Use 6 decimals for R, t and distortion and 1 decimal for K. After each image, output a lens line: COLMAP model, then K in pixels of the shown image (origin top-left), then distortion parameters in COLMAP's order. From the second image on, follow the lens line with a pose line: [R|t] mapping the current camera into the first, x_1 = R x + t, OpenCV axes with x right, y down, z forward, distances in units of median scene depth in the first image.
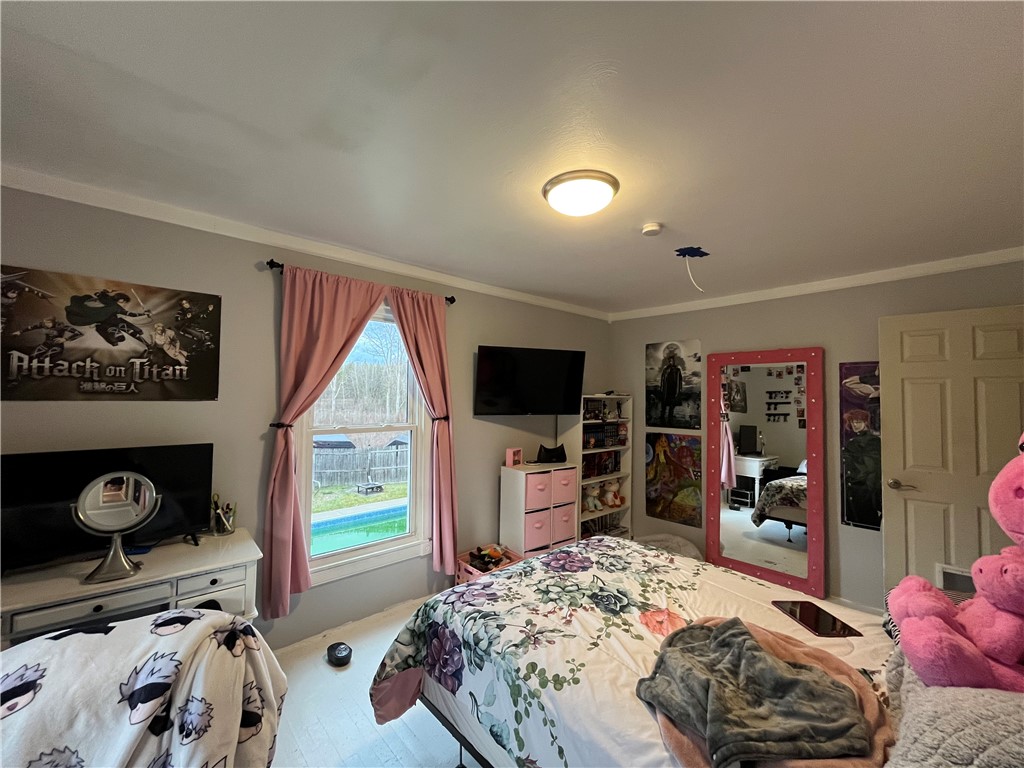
lens RADIAL K [[413.5, 0, 511.4], [0, 413.5, 380.6], [0, 0, 1]] dist [-0.003960, -0.000648]
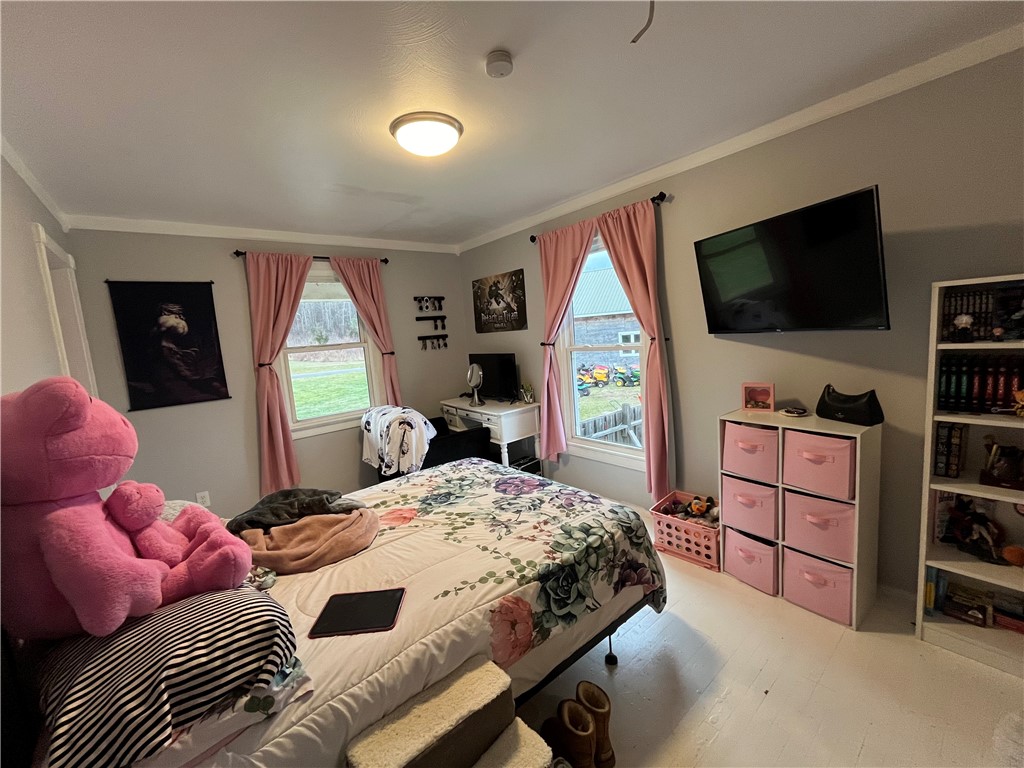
lens RADIAL K [[413.5, 0, 512.3], [0, 413.5, 385.2], [0, 0, 1]] dist [-0.003960, -0.000648]
pose [[-0.054445, 0.128748, -0.990182, 1.189679], [0.122079, 0.985071, 0.121371, 0.067532], [0.991026, -0.114273, -0.069350, 1.141152]]
